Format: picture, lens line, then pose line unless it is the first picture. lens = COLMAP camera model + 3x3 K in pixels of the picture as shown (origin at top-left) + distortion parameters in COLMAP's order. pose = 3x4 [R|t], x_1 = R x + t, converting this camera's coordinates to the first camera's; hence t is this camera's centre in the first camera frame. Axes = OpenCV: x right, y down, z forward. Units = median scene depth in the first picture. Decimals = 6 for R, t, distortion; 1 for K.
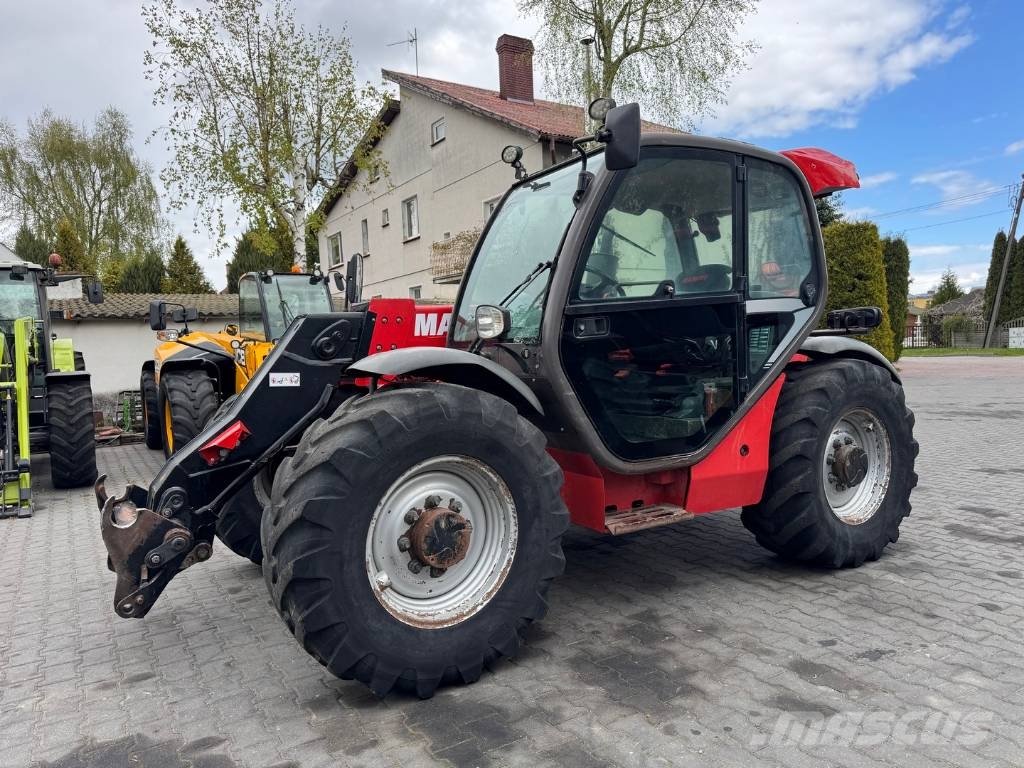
lens RADIAL K [[722.7, 0, 517.8], [0, 722.7, 383.7], [0, 0, 1]] dist [0.035826, -0.042907]
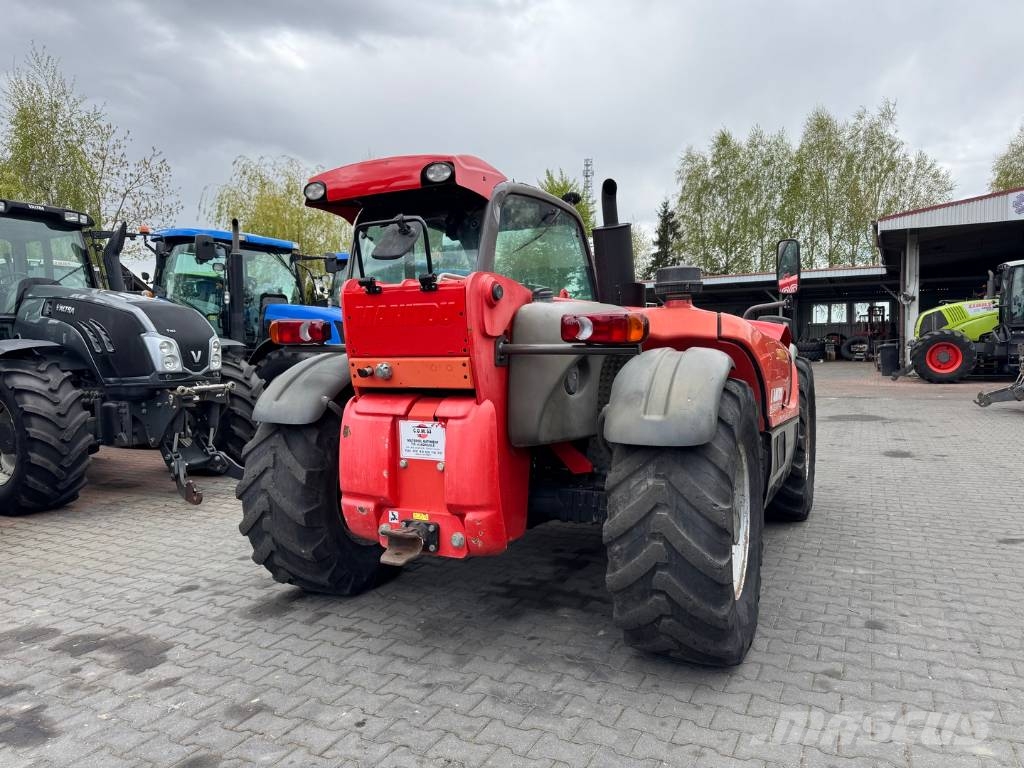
lens RADIAL K [[722.7, 0, 513.8], [0, 722.7, 381.2], [0, 0, 1]] dist [0.035826, -0.042907]
pose [[-0.854641, 0.081695, -0.512752, 0.832057], [0.023576, 0.992631, 0.118857, -0.153412], [0.518684, 0.089492, -0.850269, 2.221268]]
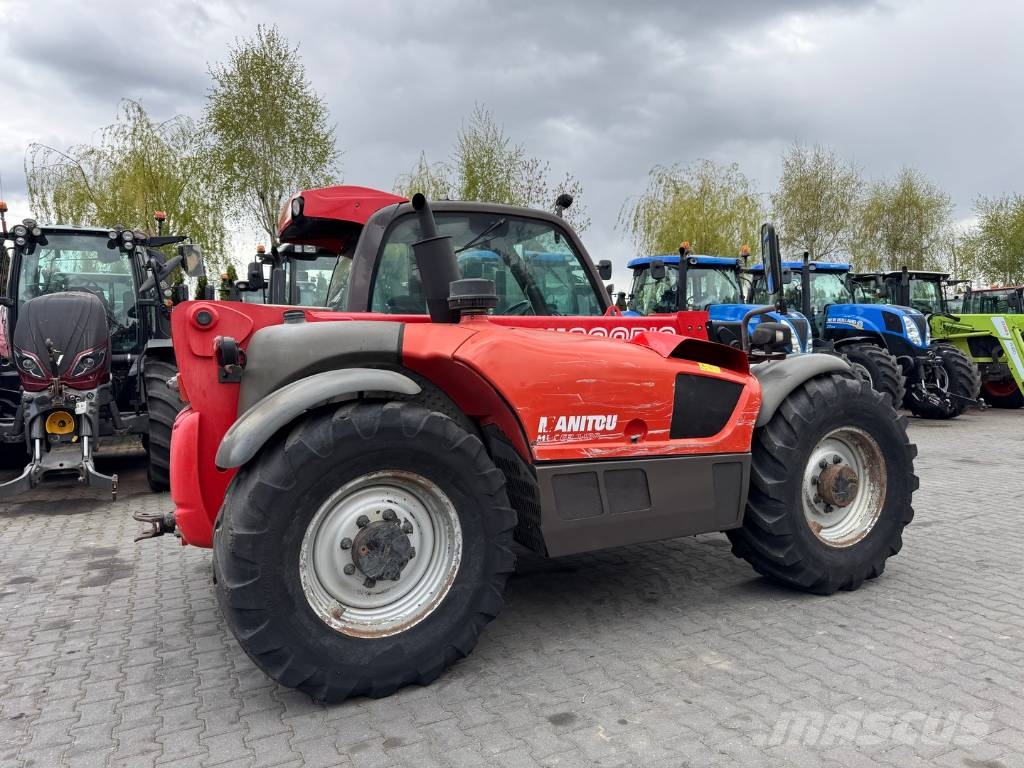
lens RADIAL K [[722.7, 0, 516.4], [0, 722.7, 385.0], [0, 0, 1]] dist [0.035826, -0.042907]
pose [[-0.992804, 0.052657, 0.107556, -0.042082], [0.063283, 0.993182, 0.097899, -0.138473], [-0.101667, 0.104001, -0.989367, 2.398844]]
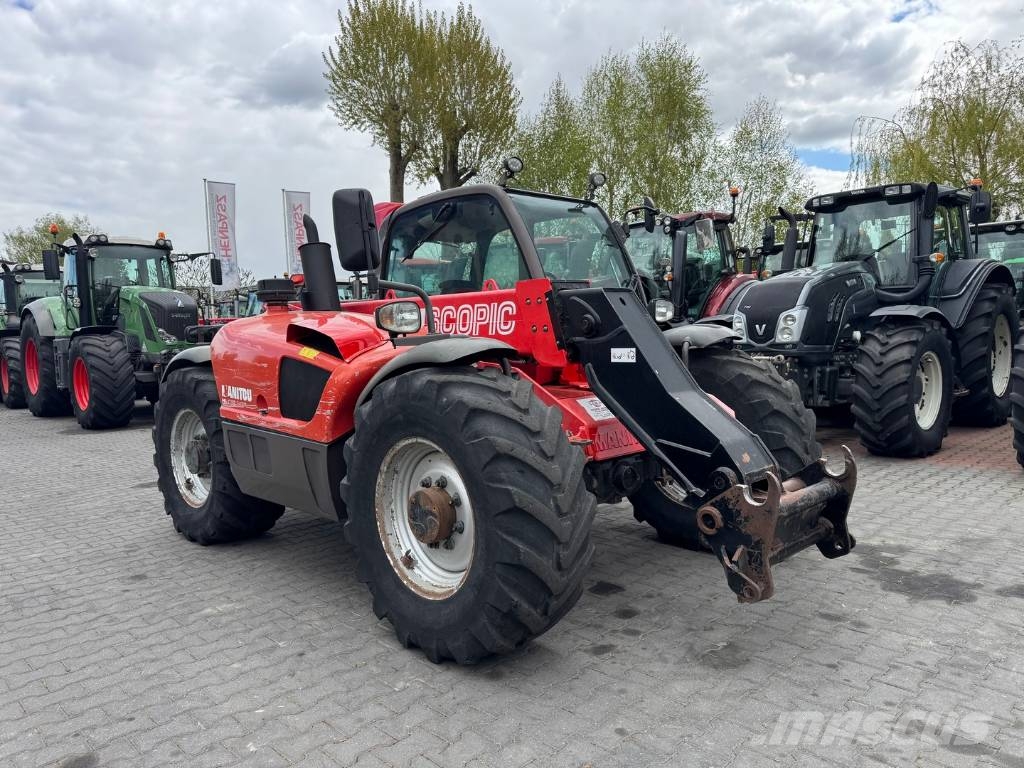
lens RADIAL K [[722.7, 0, 510.8], [0, 722.7, 391.8], [0, 0, 1]] dist [0.035826, -0.042907]
pose [[-0.206790, -0.036462, 0.977706, -1.199310], [0.094501, 0.993889, 0.057053, -0.027836], [-0.973811, 0.104192, -0.202080, 1.347957]]
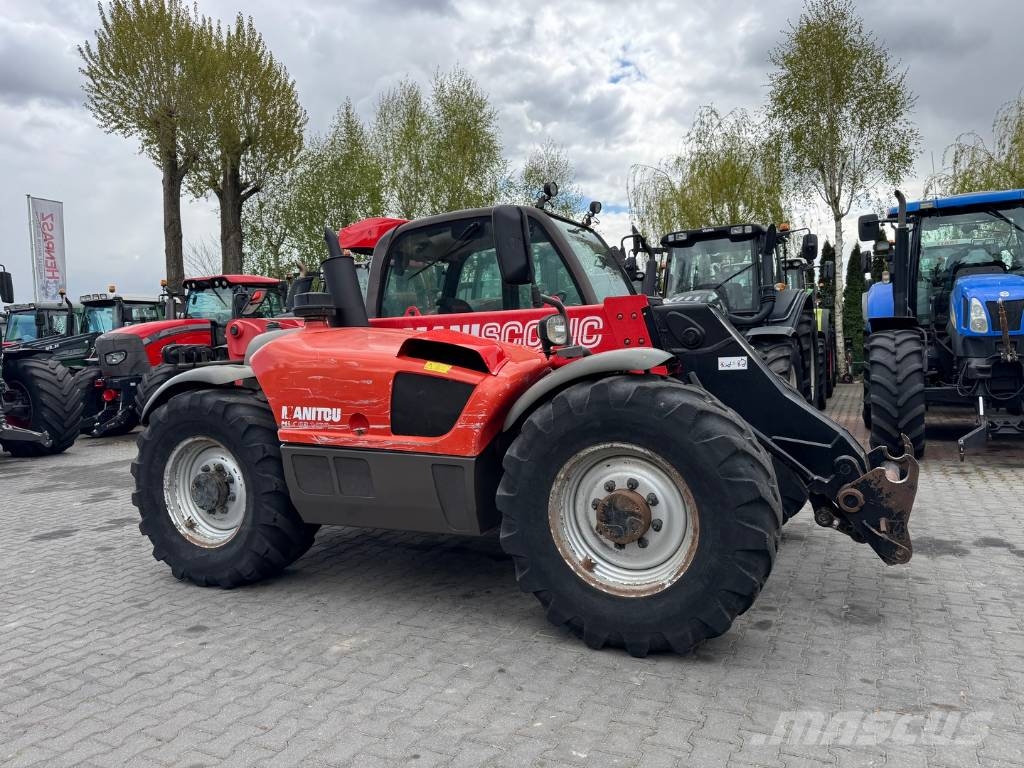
lens RADIAL K [[722.7, 0, 513.7], [0, 722.7, 386.1], [0, 0, 1]] dist [0.035826, -0.042907]
pose [[-0.518278, 0.014196, 0.855095, -1.056112], [0.108318, 0.992900, 0.049168, -0.060584], [-0.848325, 0.118104, -0.516136, 1.816773]]
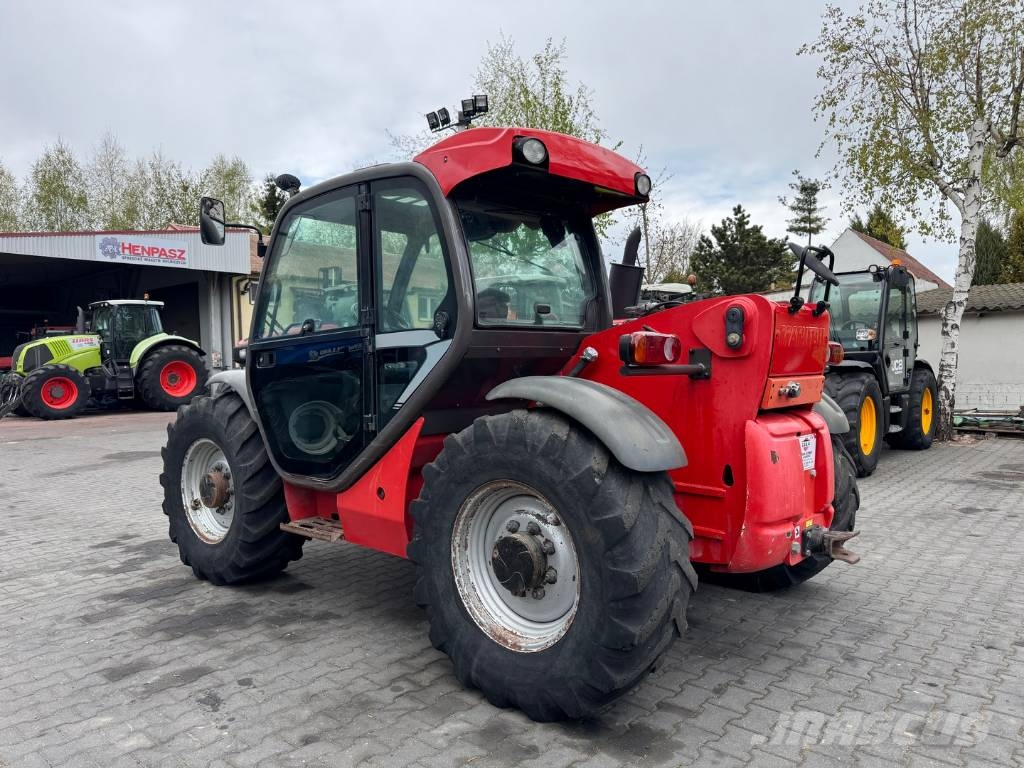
lens RADIAL K [[722.7, 0, 518.4], [0, 722.7, 385.9], [0, 0, 1]] dist [0.035826, -0.042907]
pose [[0.292475, 0.067124, -0.953914, 1.248688], [-0.048498, 0.997291, 0.055306, -0.107693], [0.955042, 0.030087, 0.294938, 0.893059]]
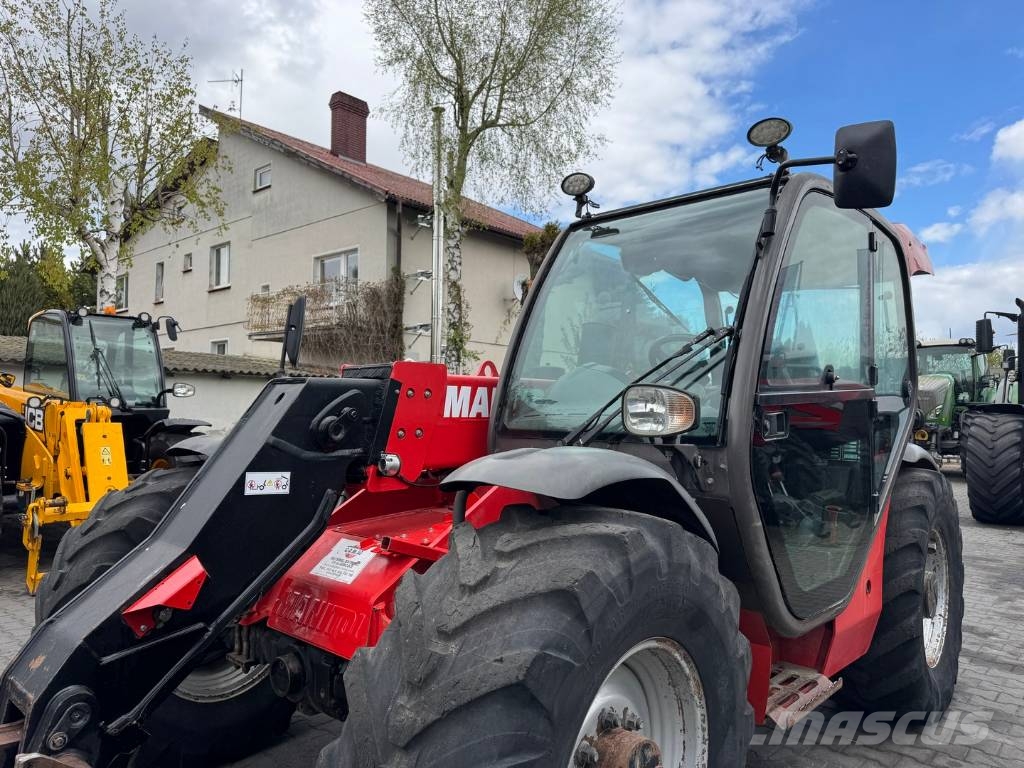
lens RADIAL K [[722.7, 0, 505.9], [0, 722.7, 379.7], [0, 0, 1]] dist [0.035826, -0.042907]
pose [[0.960803, 0.062717, 0.270044, -0.287807], [-0.034877, 0.993681, -0.106687, -0.032700], [-0.275028, 0.093087, 0.956919, 0.337511]]
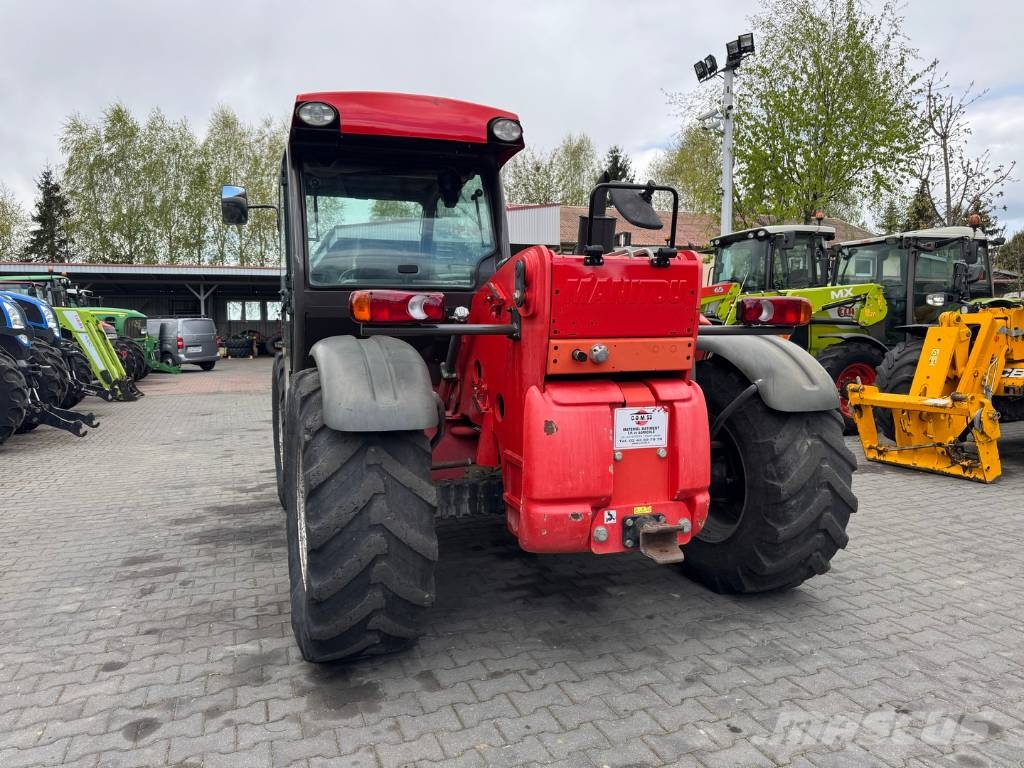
lens RADIAL K [[722.7, 0, 517.2], [0, 722.7, 379.3], [0, 0, 1]] dist [0.035826, -0.042907]
pose [[-0.197086, 0.106351, -0.974601, 1.260430], [-0.032818, 0.992826, 0.114976, -0.126126], [0.979837, 0.054645, -0.192182, 1.504727]]
